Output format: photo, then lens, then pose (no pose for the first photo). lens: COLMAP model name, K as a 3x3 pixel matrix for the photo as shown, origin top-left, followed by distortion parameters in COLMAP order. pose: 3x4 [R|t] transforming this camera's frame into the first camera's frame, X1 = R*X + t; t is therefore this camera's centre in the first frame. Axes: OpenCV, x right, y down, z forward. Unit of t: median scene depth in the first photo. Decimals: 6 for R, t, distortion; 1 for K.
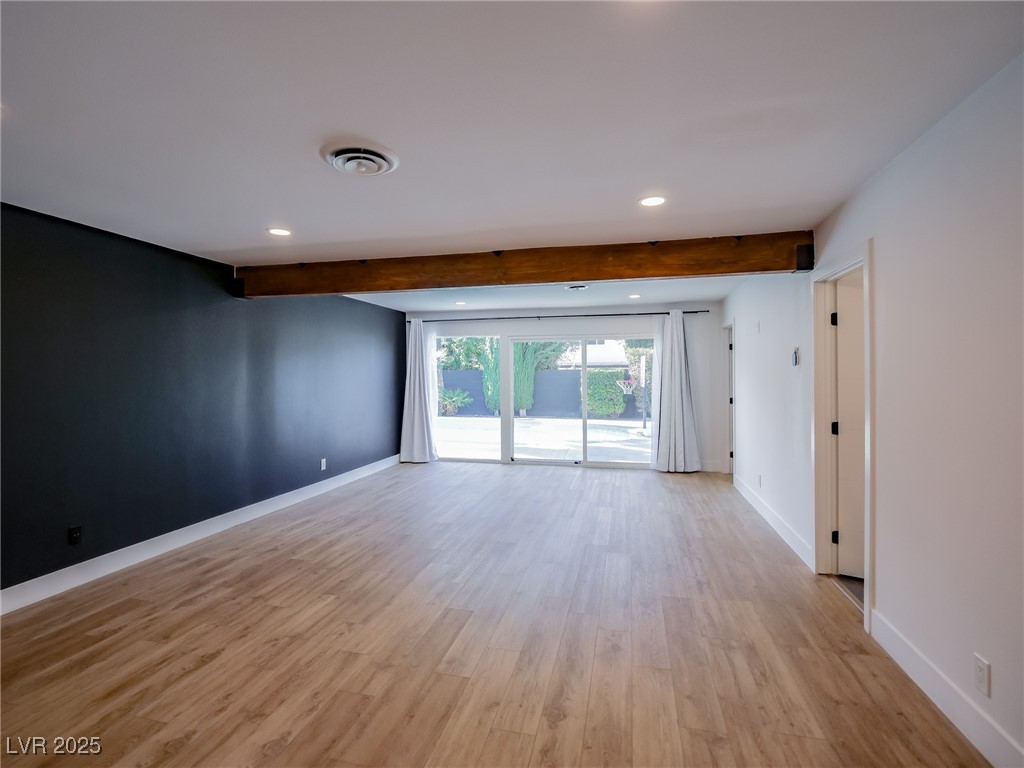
lens RADIAL K [[497.4, 0, 505.9], [0, 497.4, 370.1], [0, 0, 1]] dist [-0.015281, -0.000840]
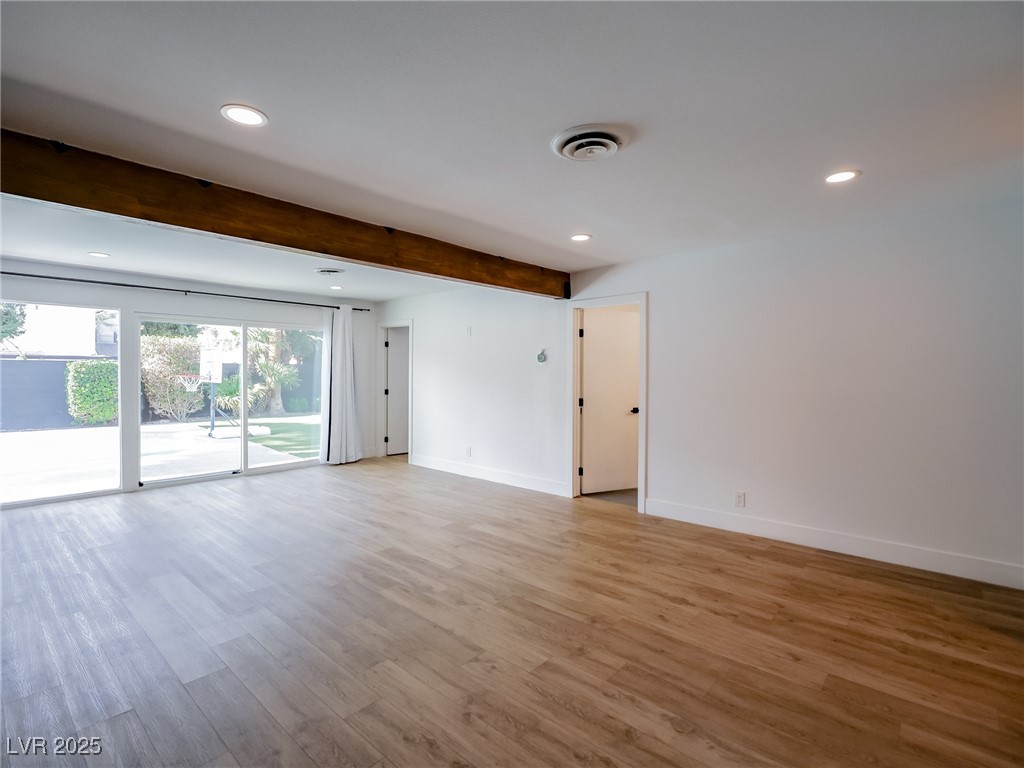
lens RADIAL K [[497.4, 0, 505.9], [0, 497.4, 370.1], [0, 0, 1]] dist [-0.015281, -0.000840]
pose [[0.474849, 0.007459, 0.880035, -0.785155], [-0.014182, 0.999899, -0.000823, 0.017538], [-0.879953, -0.012089, 0.474907, 0.427599]]
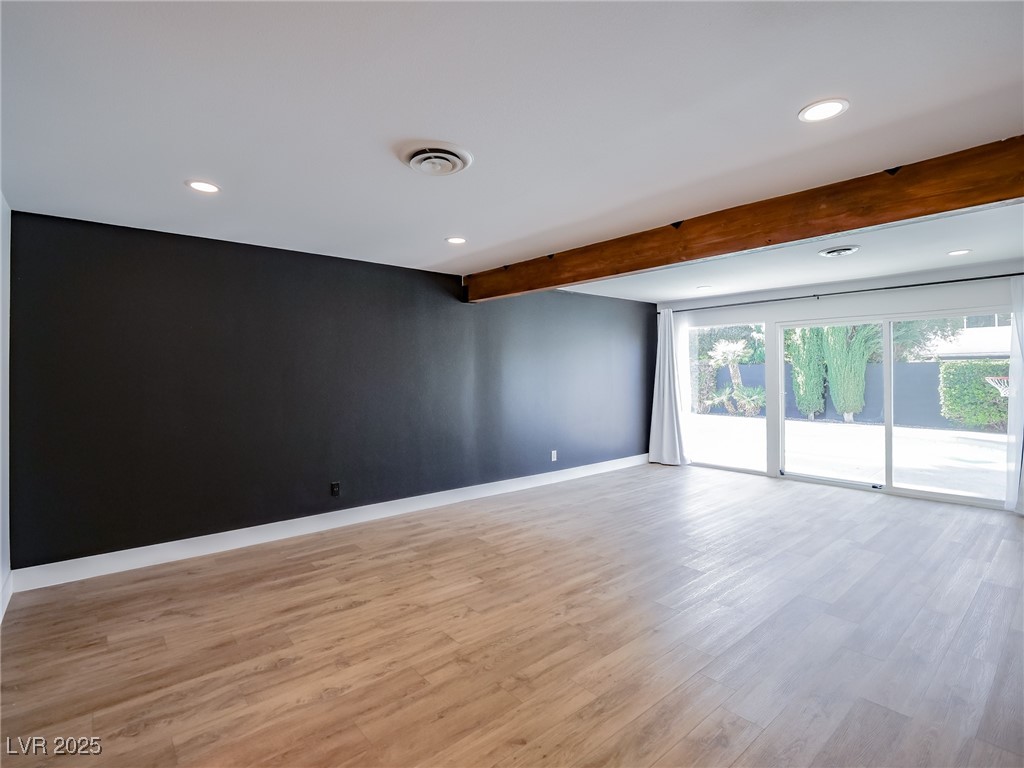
lens RADIAL K [[497.4, 0, 505.9], [0, 497.4, 370.1], [0, 0, 1]] dist [-0.015281, -0.000840]
pose [[0.808772, -0.003792, -0.588110, 0.271584], [0.008692, 0.999947, 0.005507, 0.005123], [0.588058, -0.009566, 0.808762, 0.159935]]
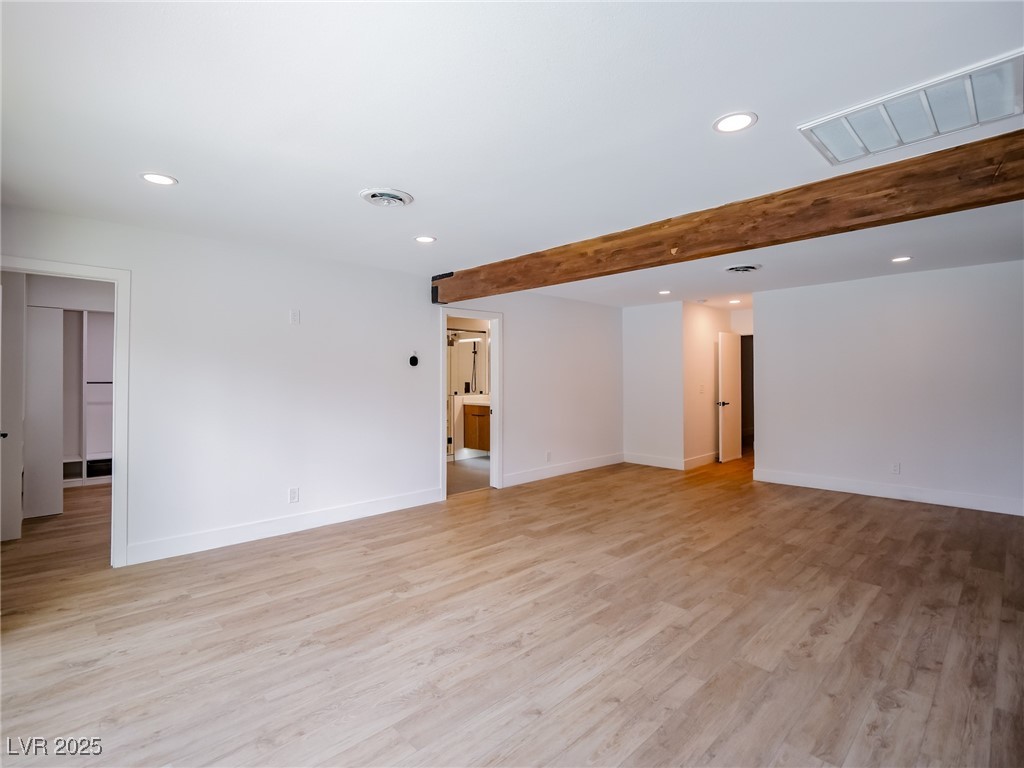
lens RADIAL K [[498.3, 0, 503.5], [0, 498.3, 370.5], [0, 0, 1]] dist [-0.017336, -0.000724]
pose [[-0.841302, 0.015869, 0.540332, -0.365479], [0.001849, 0.999648, -0.026481, 0.041031], [-0.540562, -0.021279, -0.841035, 2.116809]]
